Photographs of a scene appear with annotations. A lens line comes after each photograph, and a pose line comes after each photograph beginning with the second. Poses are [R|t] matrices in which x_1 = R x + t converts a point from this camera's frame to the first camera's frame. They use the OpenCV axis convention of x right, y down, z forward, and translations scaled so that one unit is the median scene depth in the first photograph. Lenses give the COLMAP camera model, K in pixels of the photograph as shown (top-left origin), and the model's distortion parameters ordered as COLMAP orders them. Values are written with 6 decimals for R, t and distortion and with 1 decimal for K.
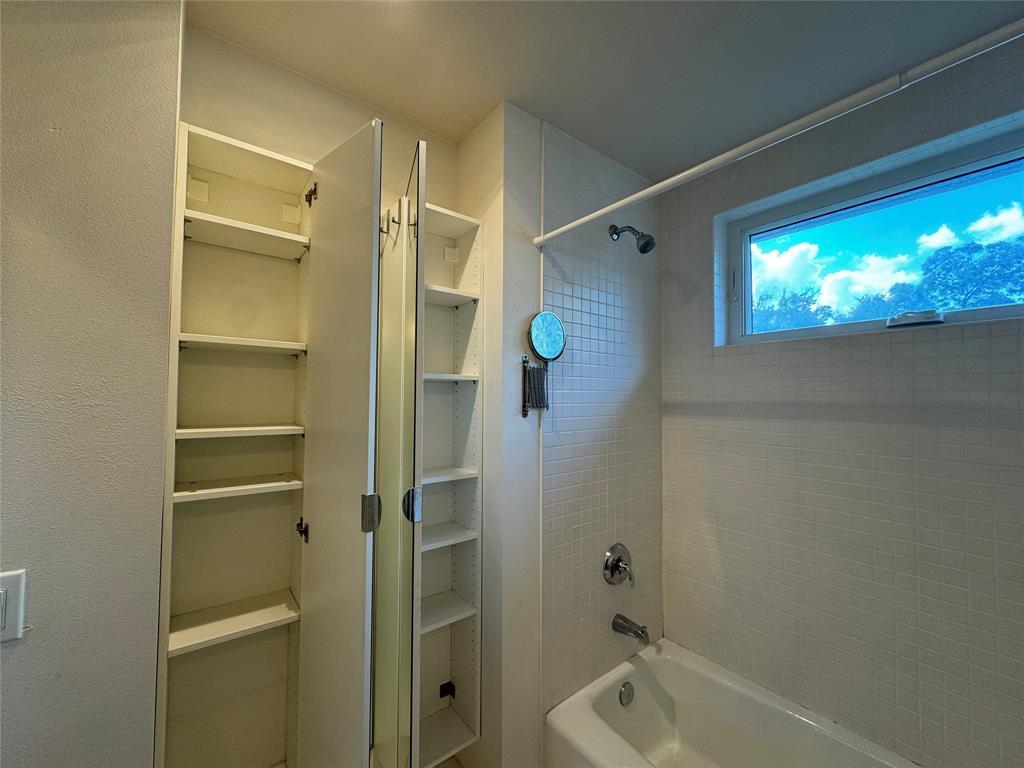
lens RADIAL K [[407.6, 0, 510.3], [0, 407.6, 383.6], [0, 0, 1]] dist [-0.000172, 0.000256]
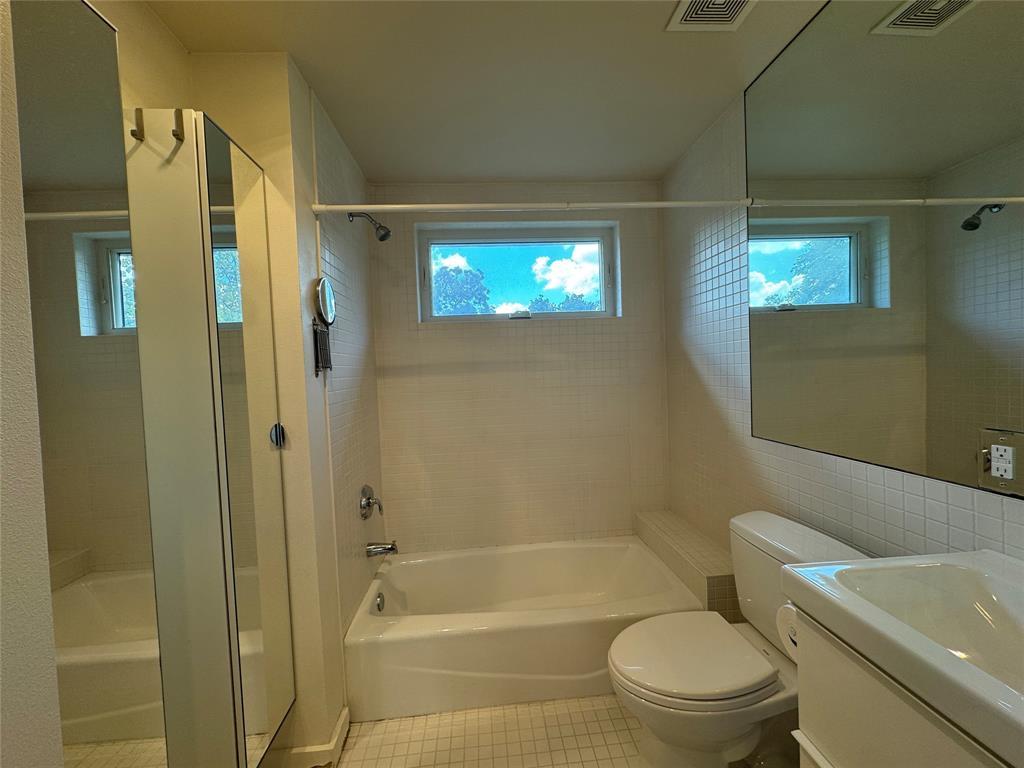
lens RADIAL K [[407.6, 0, 512.5], [0, 407.6, 383.9], [0, 0, 1]] dist [-0.000172, 0.000256]
pose [[0.556712, -0.054527, 0.828914, -0.460008], [0.015499, 0.998351, 0.055264, 0.040379], [-0.830561, -0.017919, 0.556639, -0.005083]]
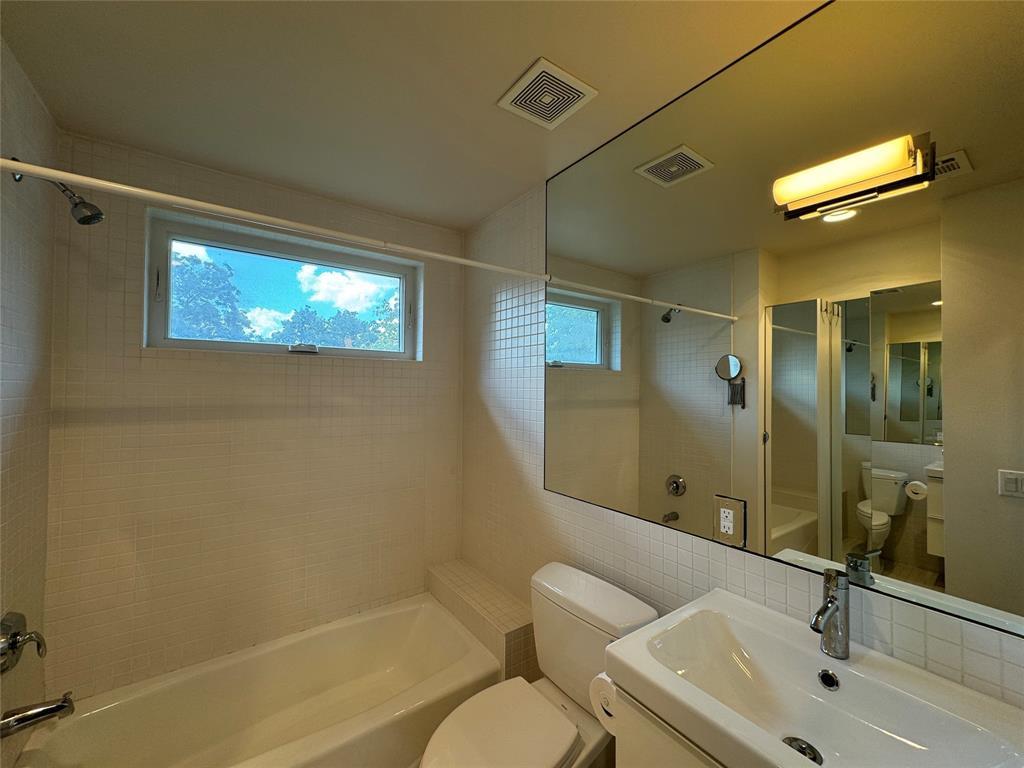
lens RADIAL K [[407.6, 0, 512.1], [0, 407.6, 385.0], [0, 0, 1]] dist [-0.000172, 0.000256]
pose [[0.047472, 0.007625, 0.998843, -0.404284], [-0.041729, 0.999113, -0.005644, -0.035791], [-0.998001, -0.041412, 0.047748, 0.107446]]
